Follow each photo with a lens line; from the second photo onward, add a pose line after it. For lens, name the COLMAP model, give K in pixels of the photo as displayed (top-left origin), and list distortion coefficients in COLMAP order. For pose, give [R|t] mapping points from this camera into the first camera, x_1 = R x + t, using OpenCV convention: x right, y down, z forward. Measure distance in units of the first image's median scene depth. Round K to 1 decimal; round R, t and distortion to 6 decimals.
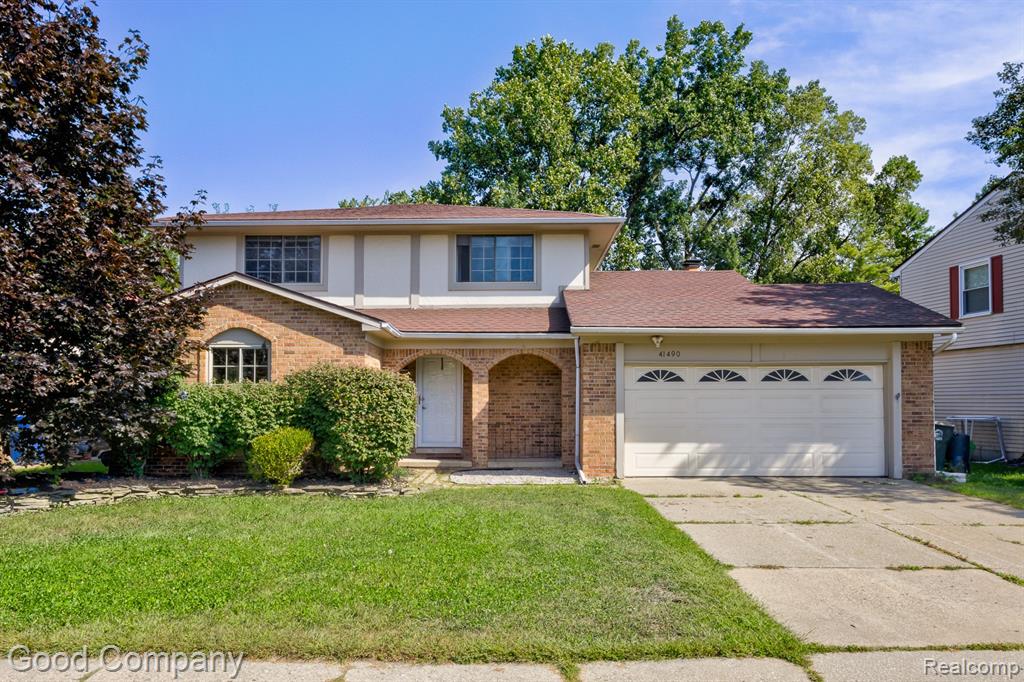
lens RADIAL K [[834.8, 0, 512.0], [0, 834.8, 341.0], [0, 0, 1]] dist [-0.004837, -0.001971]
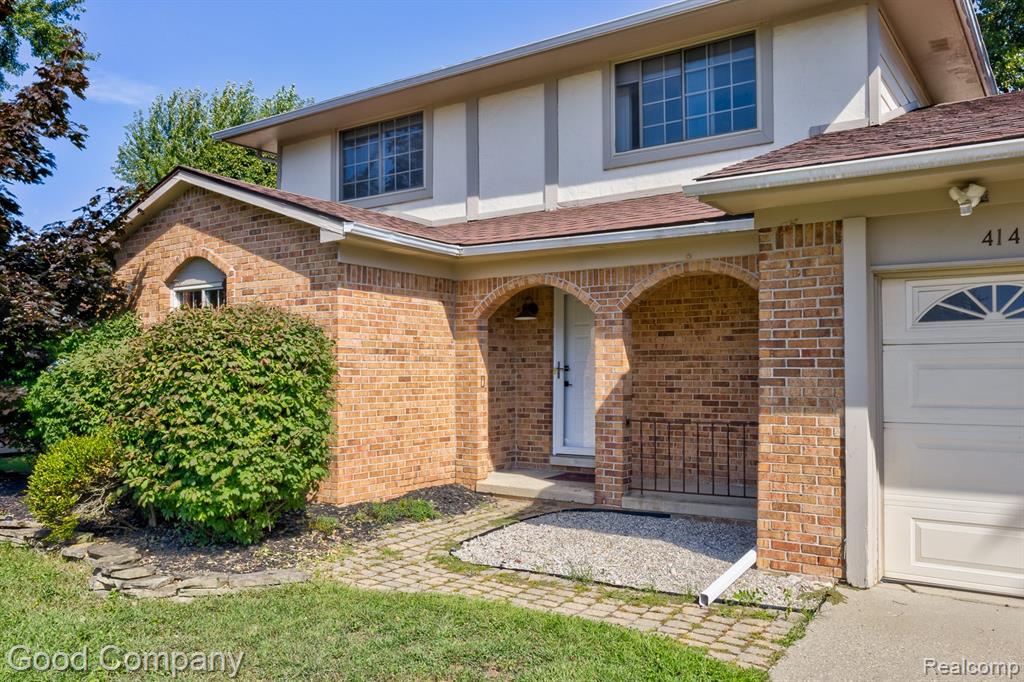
lens RADIAL K [[818.0, 0, 512.0], [0, 818.0, 341.0], [0, 0, 1]] dist [-0.004613, 0.005598]
pose [[0.825499, -0.021711, -0.563985, 0.204002], [0.046098, 0.998515, 0.029035, 0.038676], [0.562517, -0.049967, 0.825274, 0.607823]]
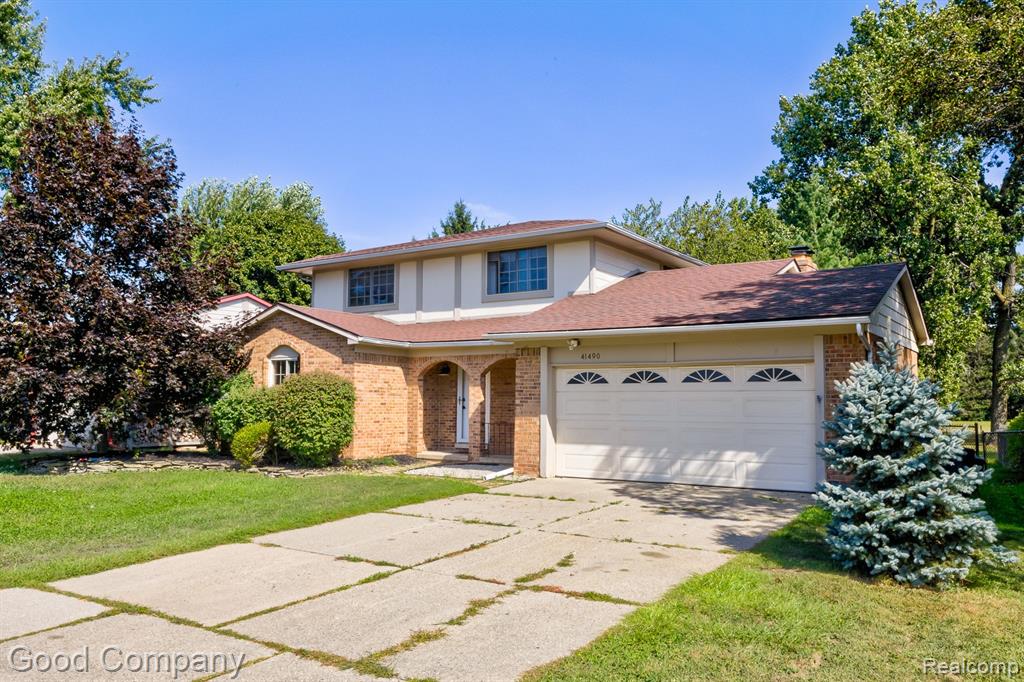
lens RADIAL K [[802.9, 0, 496.8], [0, 802.9, 345.1], [0, 0, 1]] dist [-0.001540, -0.000738]
pose [[0.833772, -0.033704, -0.551079, 0.624006], [0.036623, 0.999313, -0.005709, 0.003576], [0.550893, -0.015422, 0.834434, 0.130791]]
